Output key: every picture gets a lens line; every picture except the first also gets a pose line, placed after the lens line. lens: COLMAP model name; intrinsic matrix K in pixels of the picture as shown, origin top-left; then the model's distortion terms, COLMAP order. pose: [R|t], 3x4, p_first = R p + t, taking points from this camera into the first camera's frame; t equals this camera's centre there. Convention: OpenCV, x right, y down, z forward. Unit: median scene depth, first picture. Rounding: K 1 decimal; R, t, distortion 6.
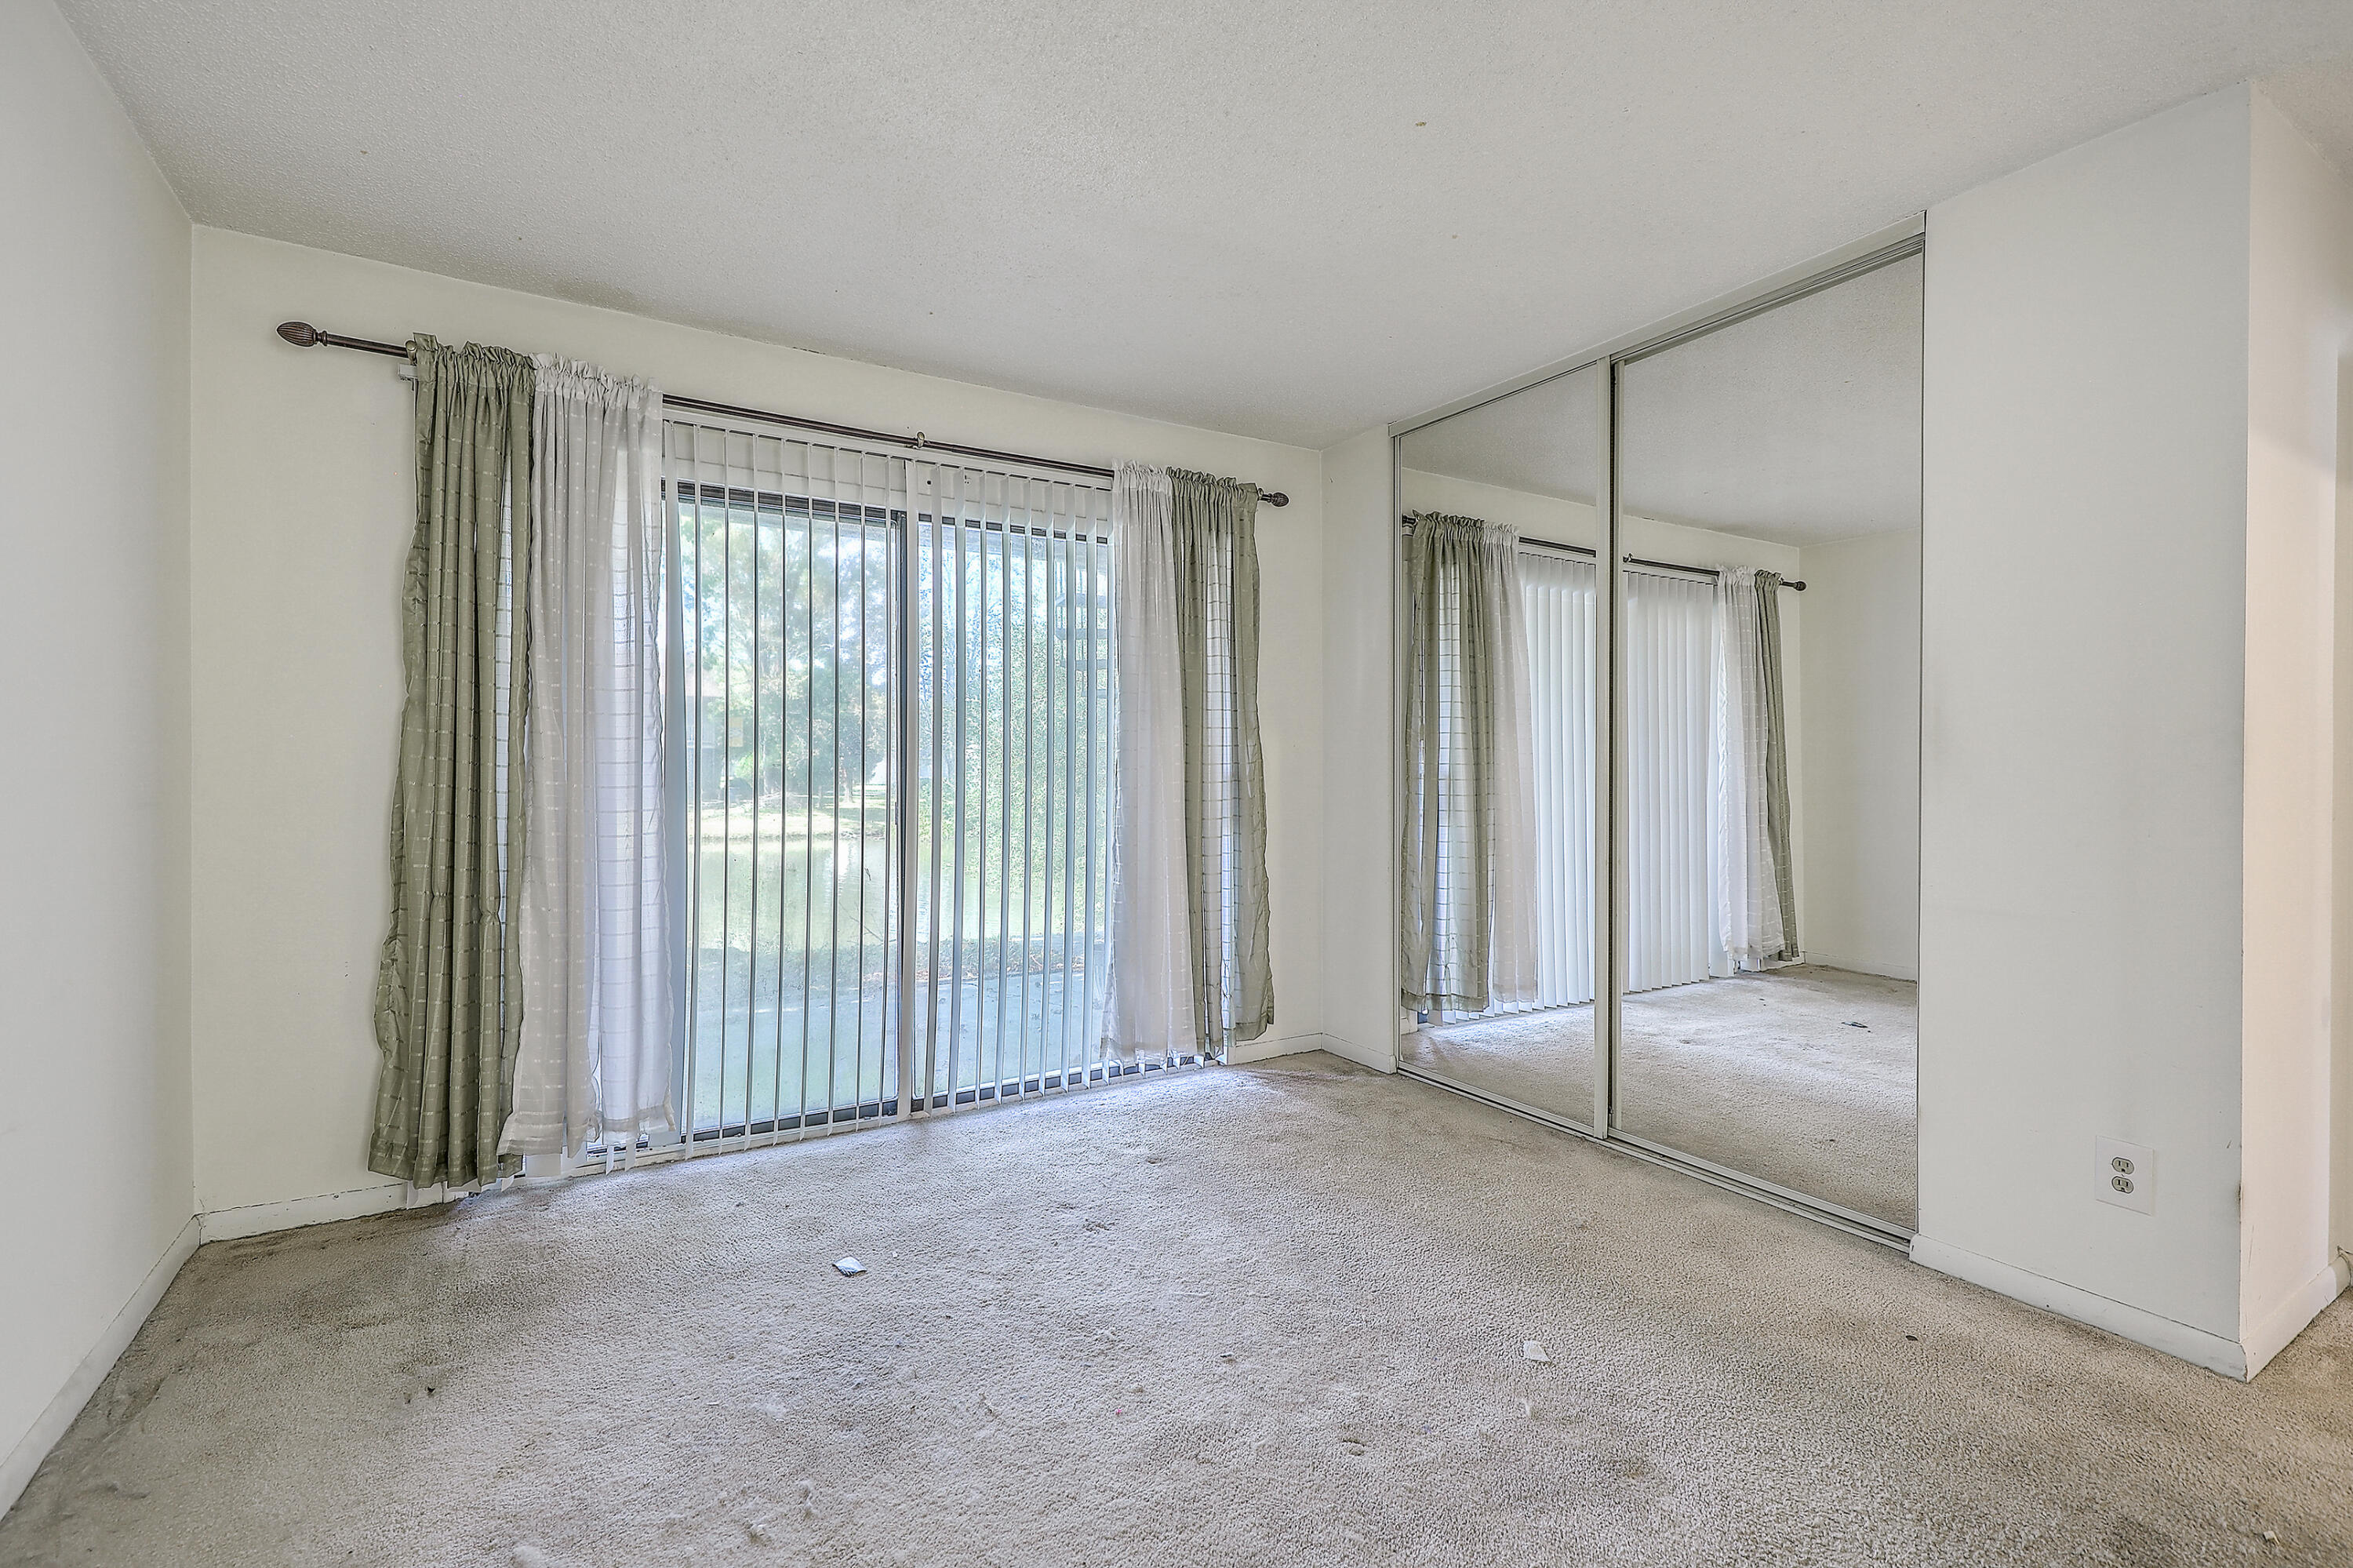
lens RADIAL K [[1070.9, 0, 1198.4], [0, 1070.9, 767.2], [0, 0, 1]] dist [-0.007238, 0.002000]
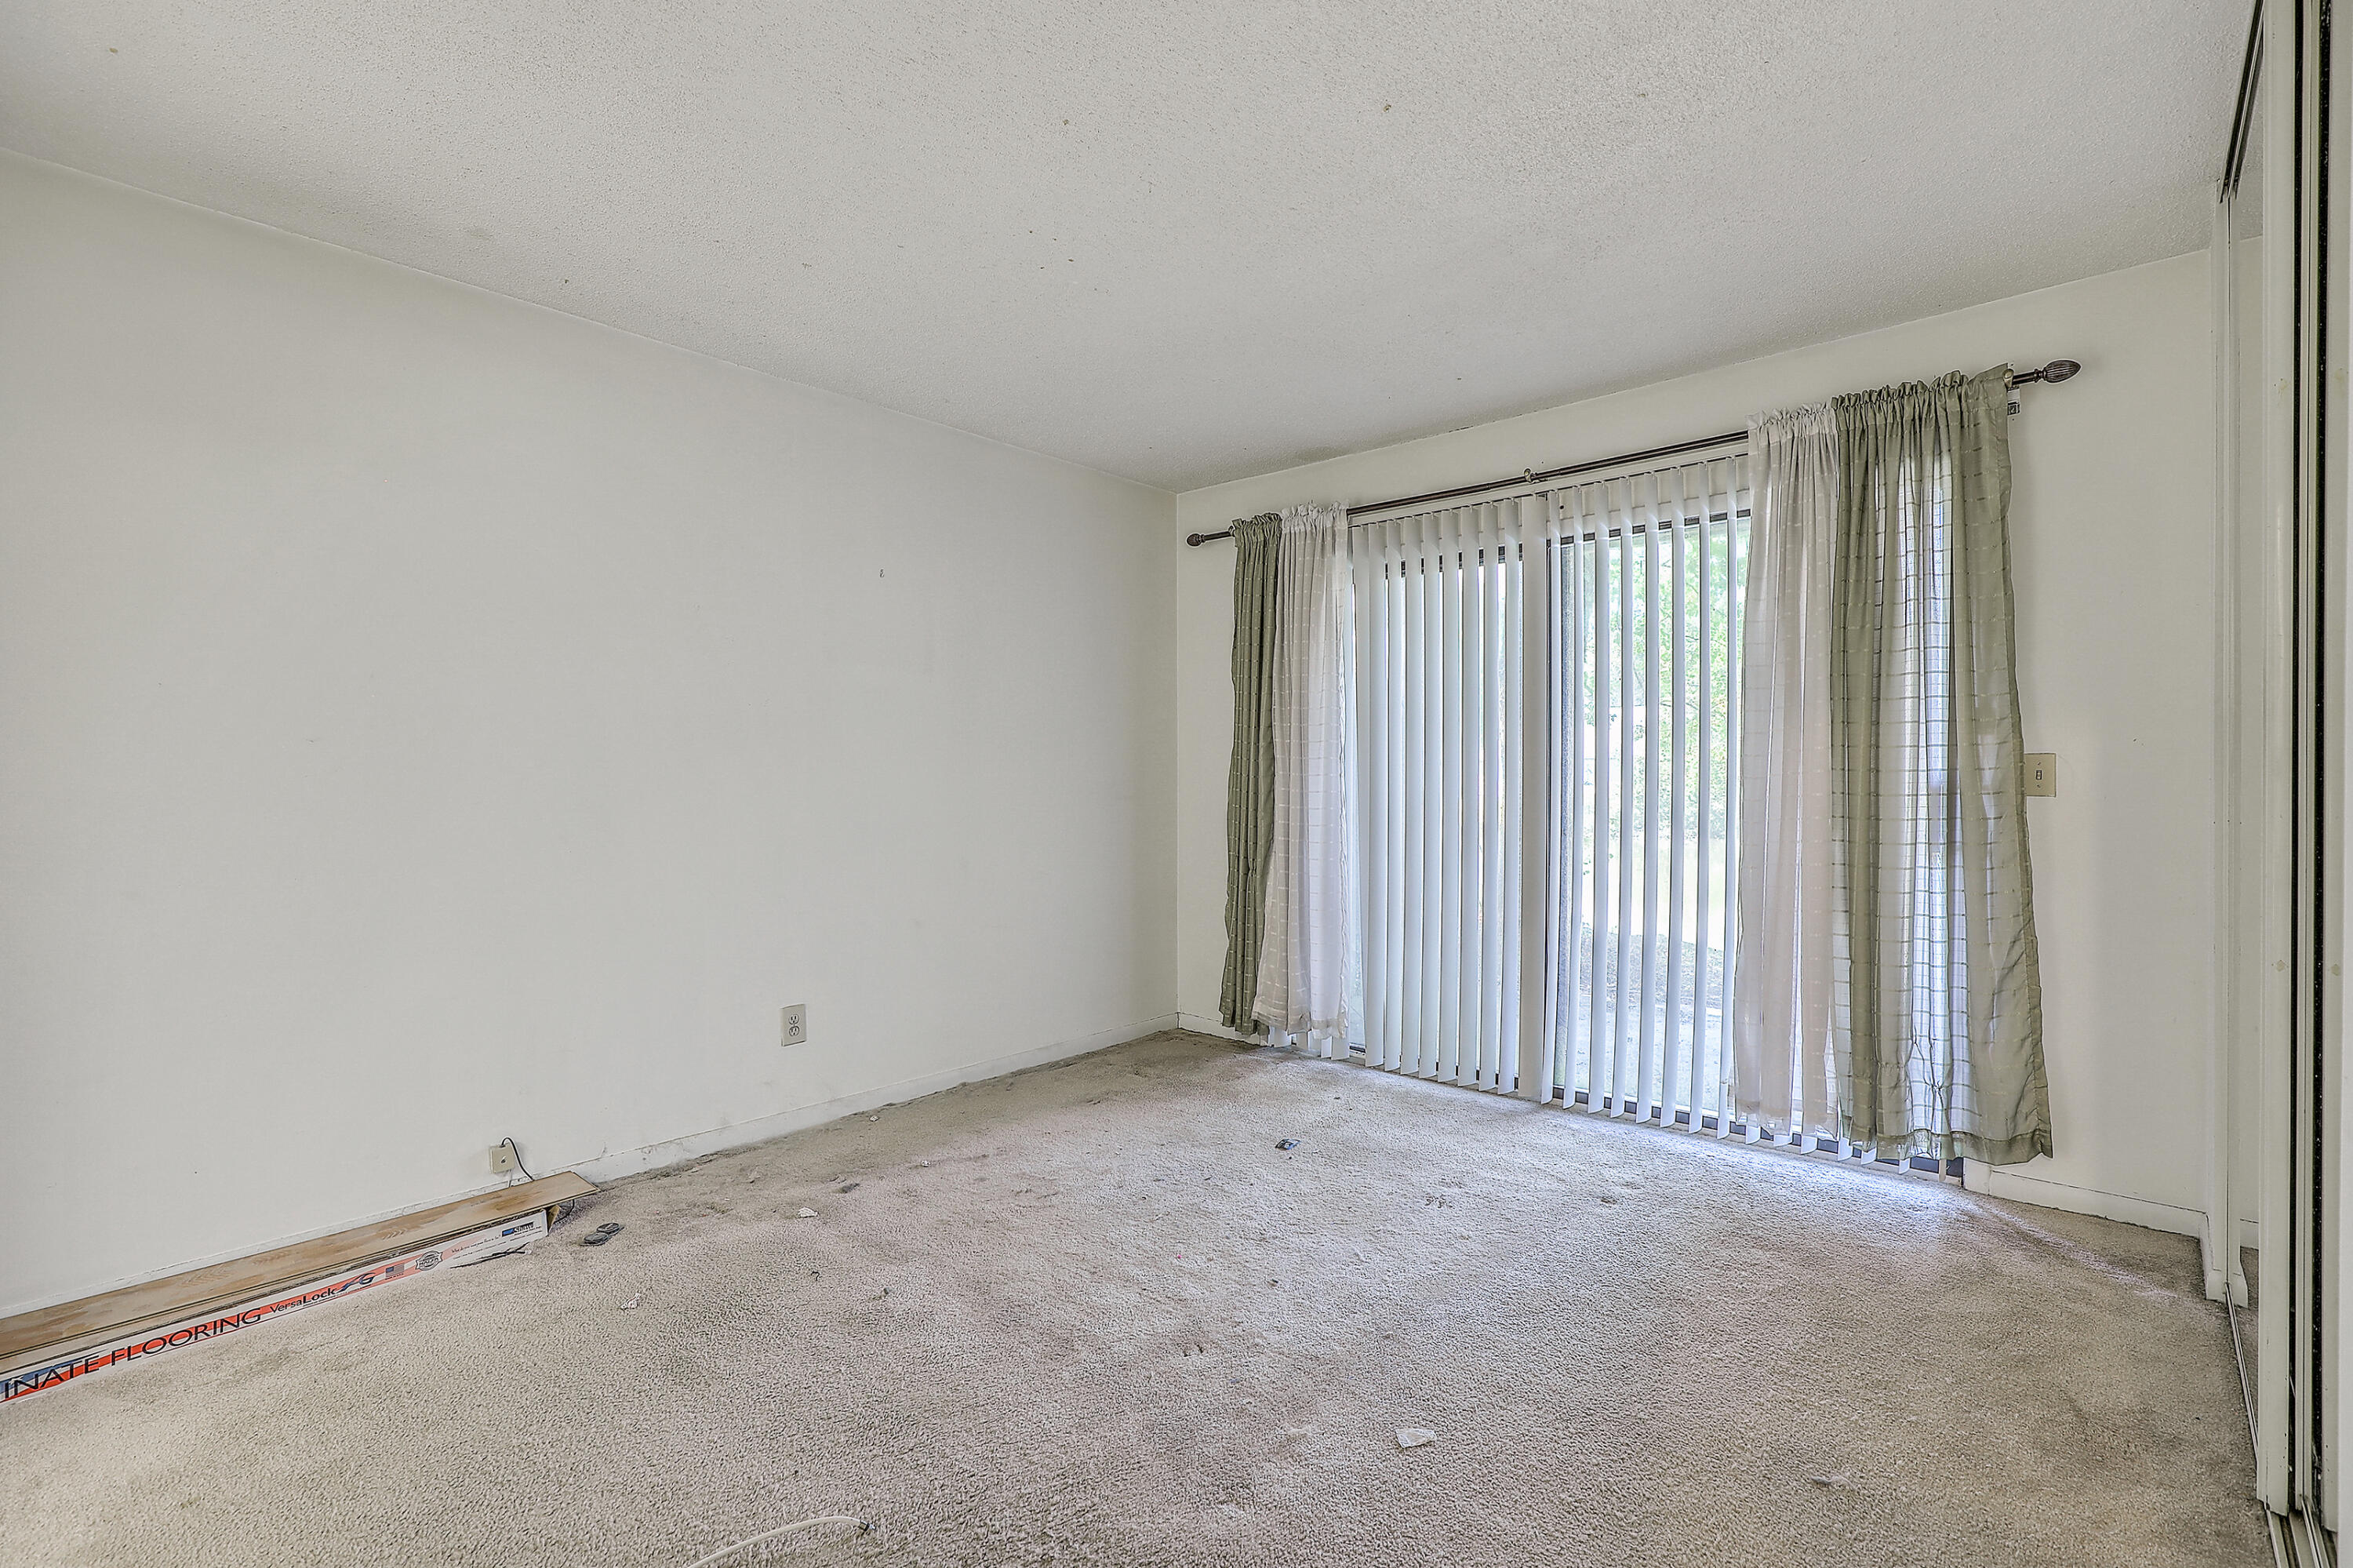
lens RADIAL K [[1070.9, 0, 1195.1], [0, 1070.9, 786.9], [0, 0, 1]] dist [-0.007238, 0.002000]
pose [[0.282467, -0.002132, -0.959275, 0.635807], [-0.004376, 0.999984, -0.003511, 0.015104], [0.959267, 0.005190, 0.282454, 0.340220]]
